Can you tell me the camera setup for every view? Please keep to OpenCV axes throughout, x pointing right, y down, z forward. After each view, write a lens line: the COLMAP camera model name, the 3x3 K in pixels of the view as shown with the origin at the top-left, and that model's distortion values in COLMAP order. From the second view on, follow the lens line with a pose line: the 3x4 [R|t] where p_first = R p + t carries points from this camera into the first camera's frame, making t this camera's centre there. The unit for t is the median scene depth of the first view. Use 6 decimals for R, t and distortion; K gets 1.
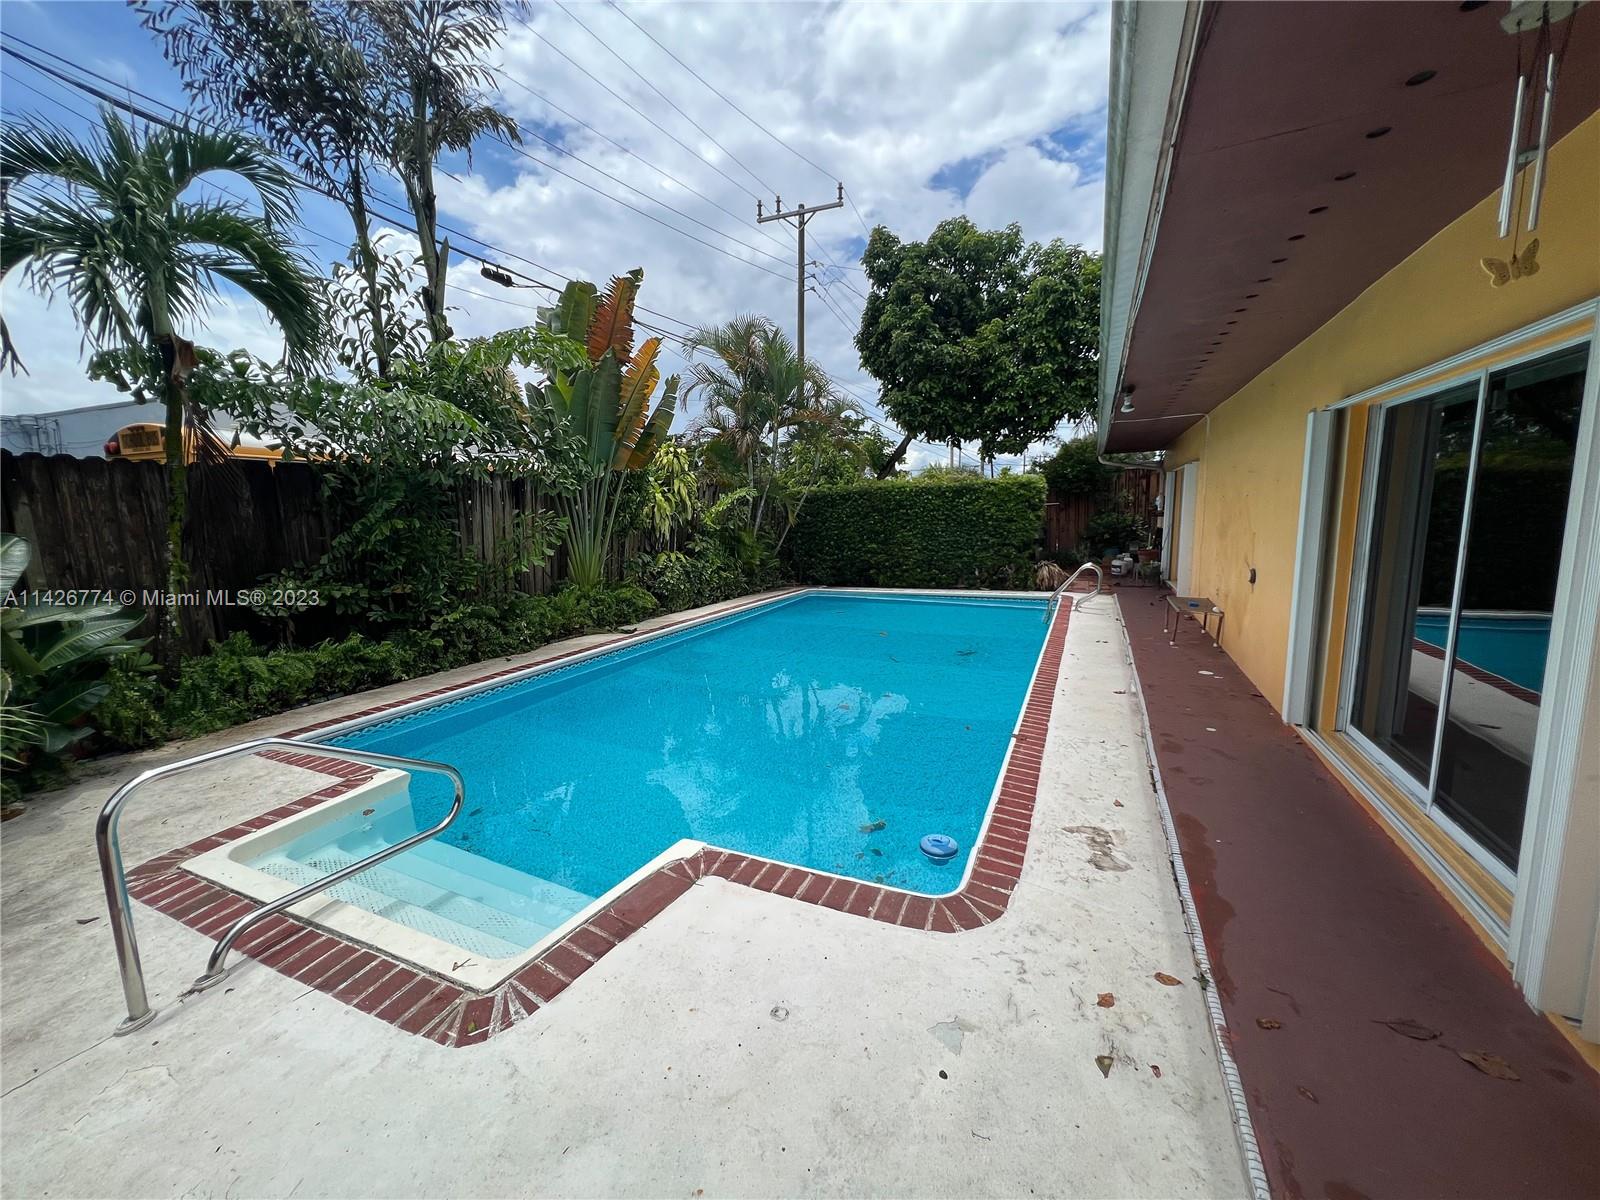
lens RADIAL K [[641.5, 0, 796.3], [0, 641.5, 596.4], [0, 0, 1]] dist [-0.001196, 0.000568]
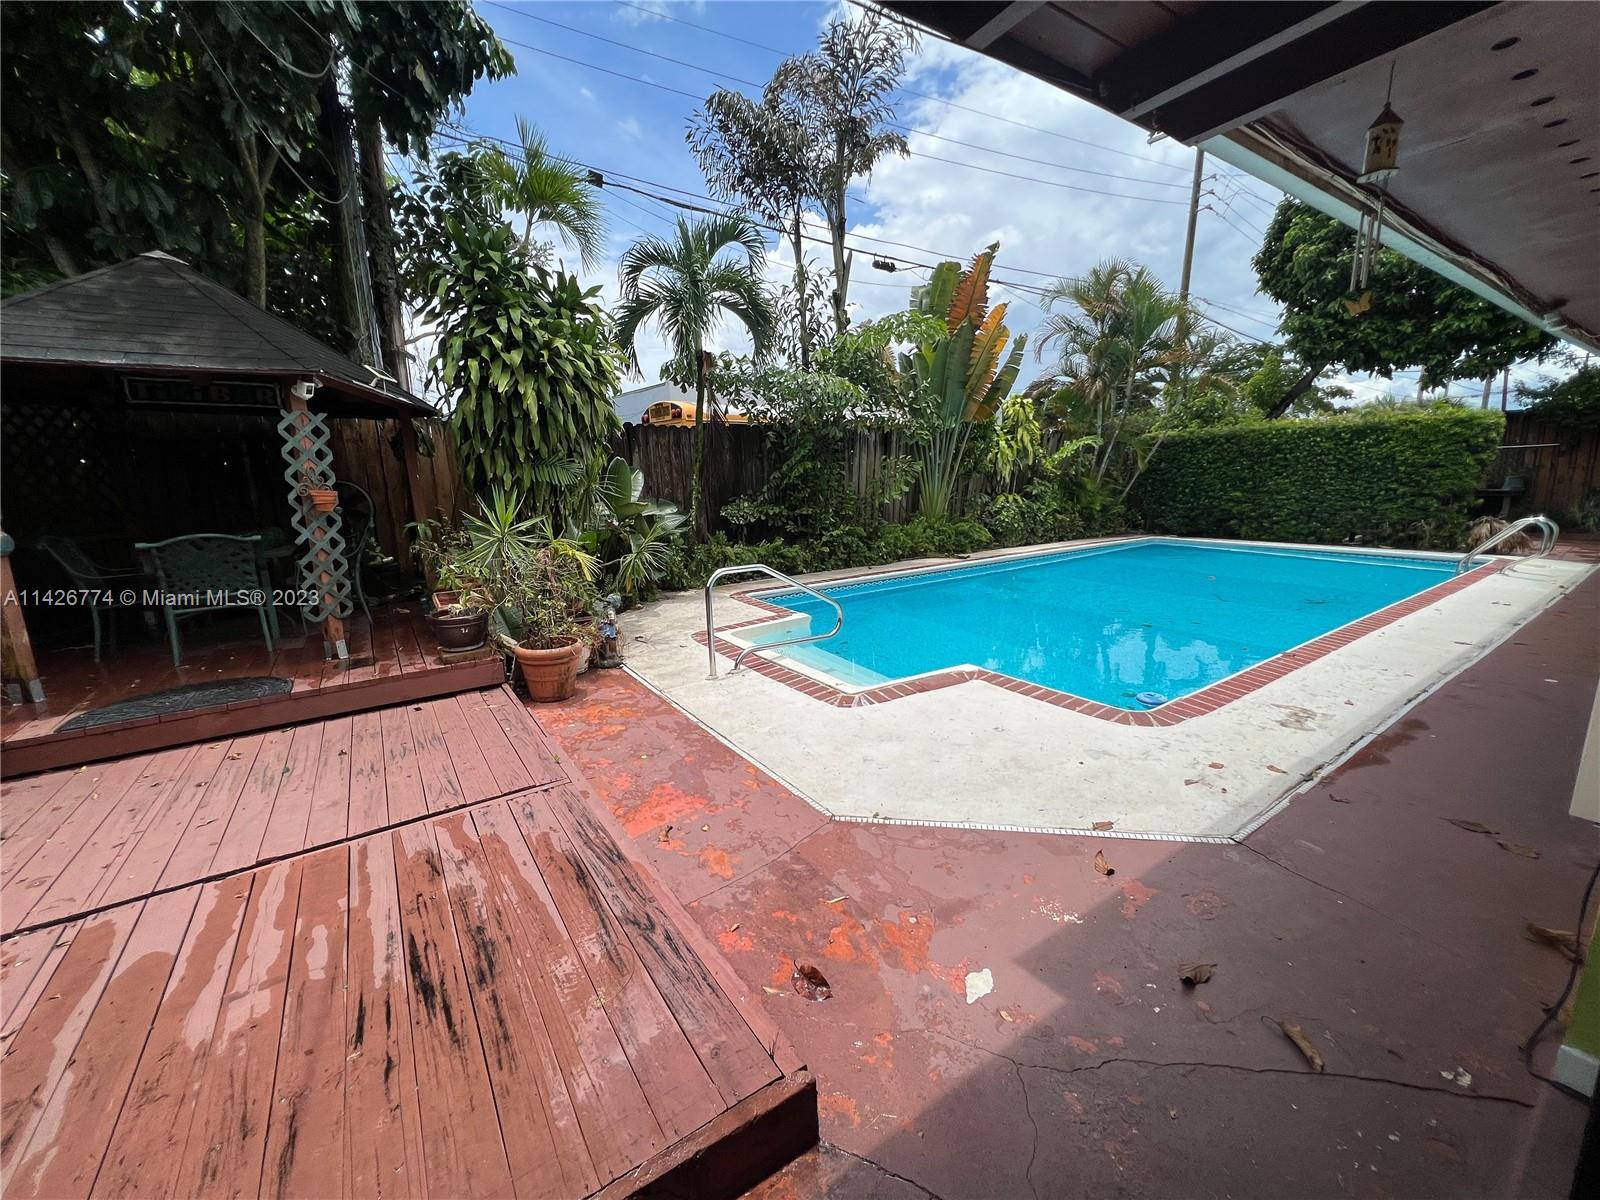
lens RADIAL K [[641.5, 0, 796.3], [0, 641.5, 596.4], [0, 0, 1]] dist [-0.001196, 0.000568]
pose [[0.856746, 0.101645, -0.505622, 0.108612], [-0.064116, 0.993772, 0.091138, 0.046835], [0.511737, -0.045664, 0.857928, -0.245186]]
